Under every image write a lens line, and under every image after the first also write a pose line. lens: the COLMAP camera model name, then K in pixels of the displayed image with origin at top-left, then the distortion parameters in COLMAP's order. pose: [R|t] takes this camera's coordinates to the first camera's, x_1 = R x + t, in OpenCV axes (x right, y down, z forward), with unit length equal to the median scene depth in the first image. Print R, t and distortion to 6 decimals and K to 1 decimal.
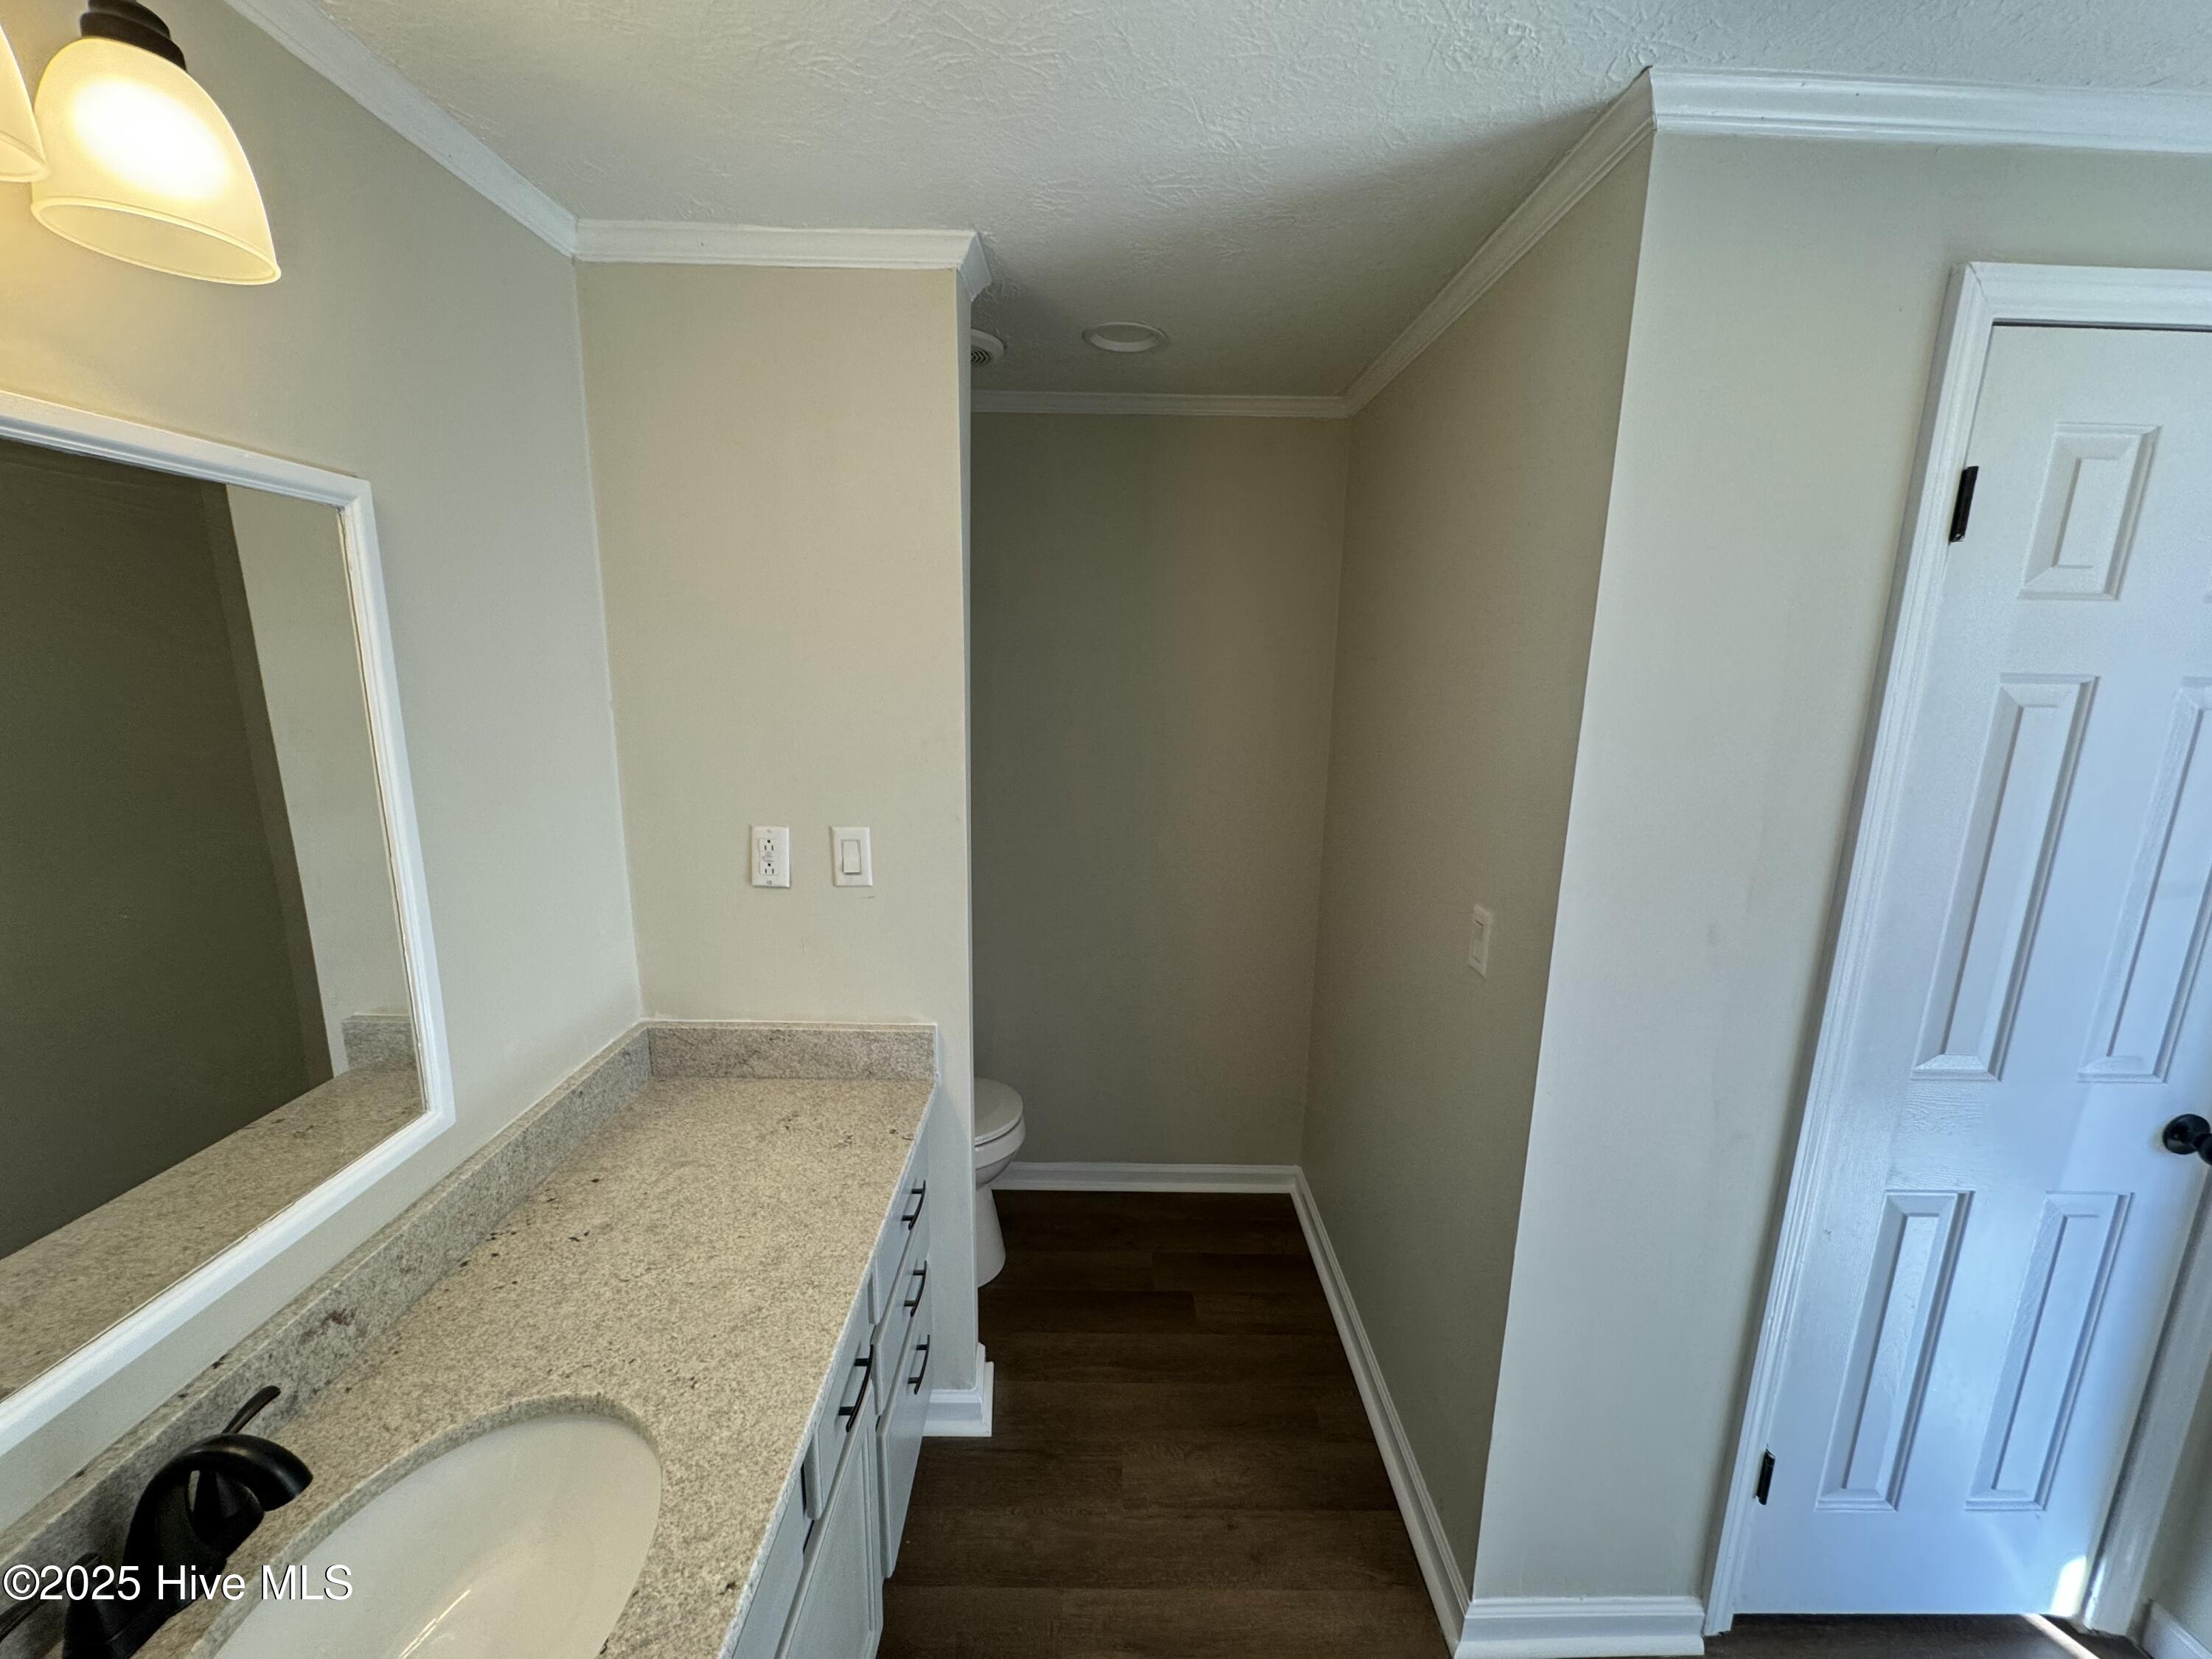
lens RADIAL K [[884.9, 0, 1106.0], [0, 884.9, 829.5], [0, 0, 1]] dist [-0.002805, -0.000240]
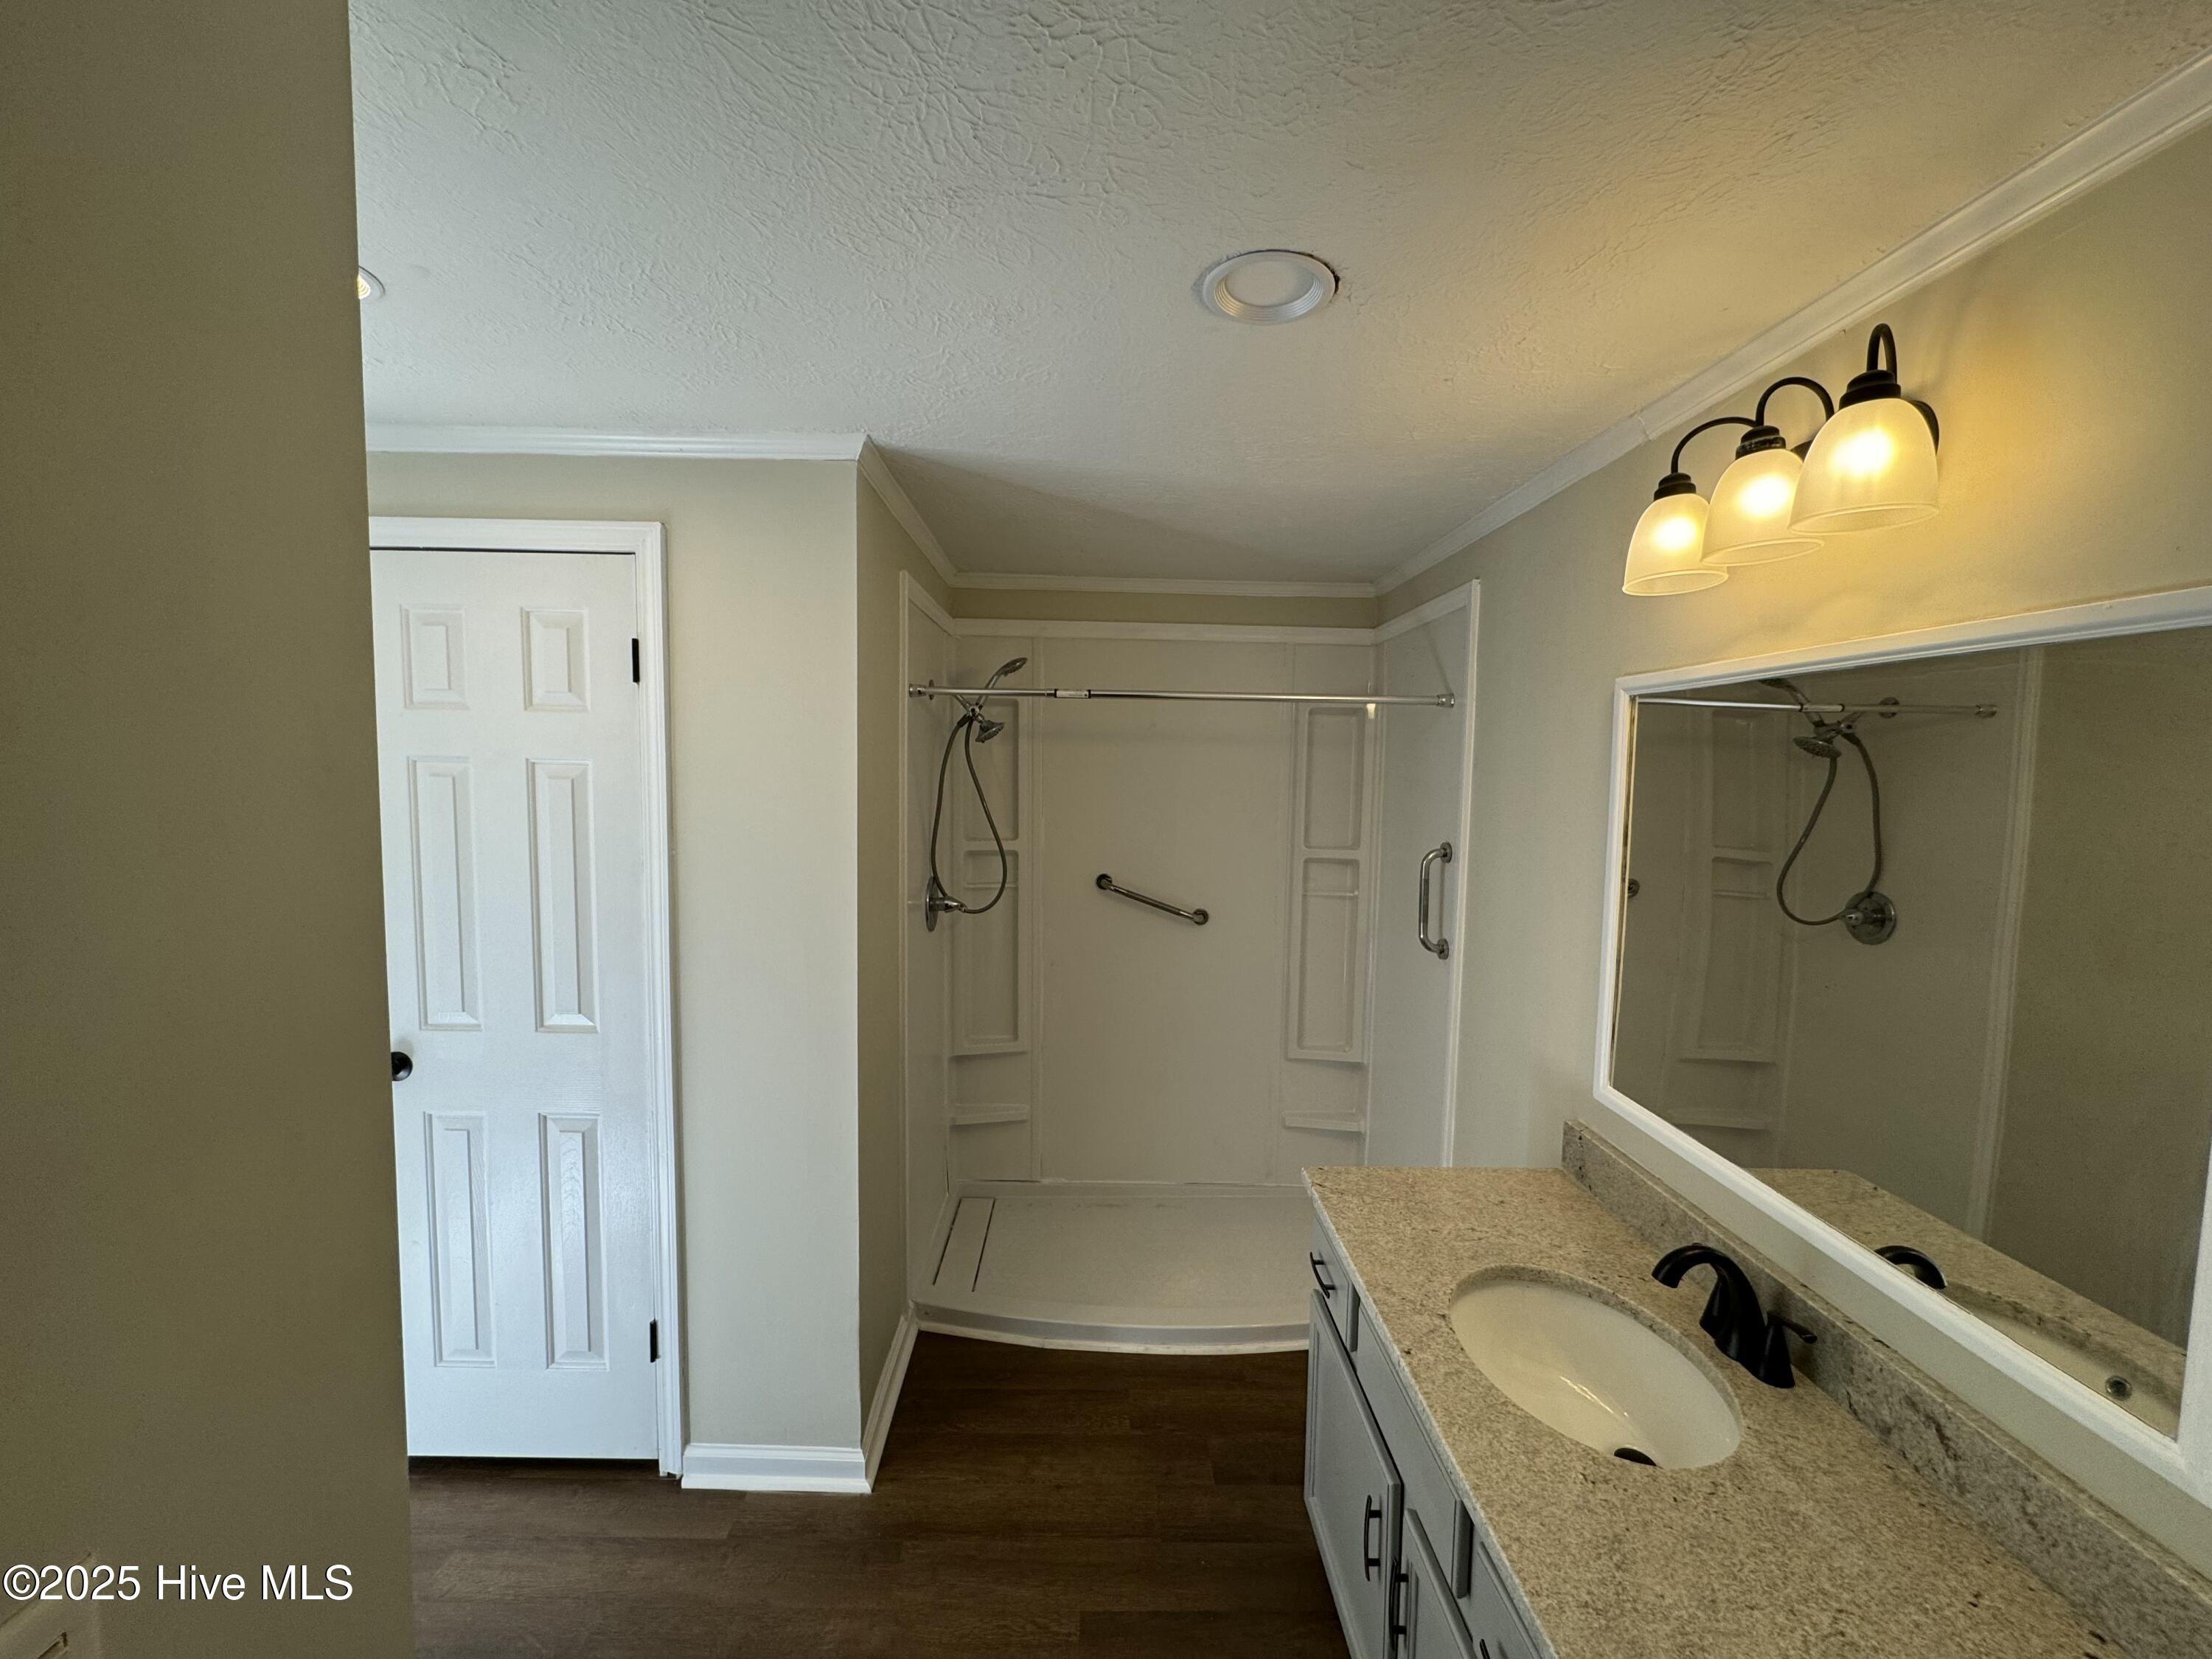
lens RADIAL K [[884.9, 0, 1106.0], [0, 884.9, 829.5], [0, 0, 1]] dist [-0.002805, -0.000240]
pose [[-0.999435, -0.033405, -0.003689, 0.134228], [-0.033206, 0.964590, 0.261654, -0.379097], [-0.005182, 0.261629, -0.965155, 1.894624]]
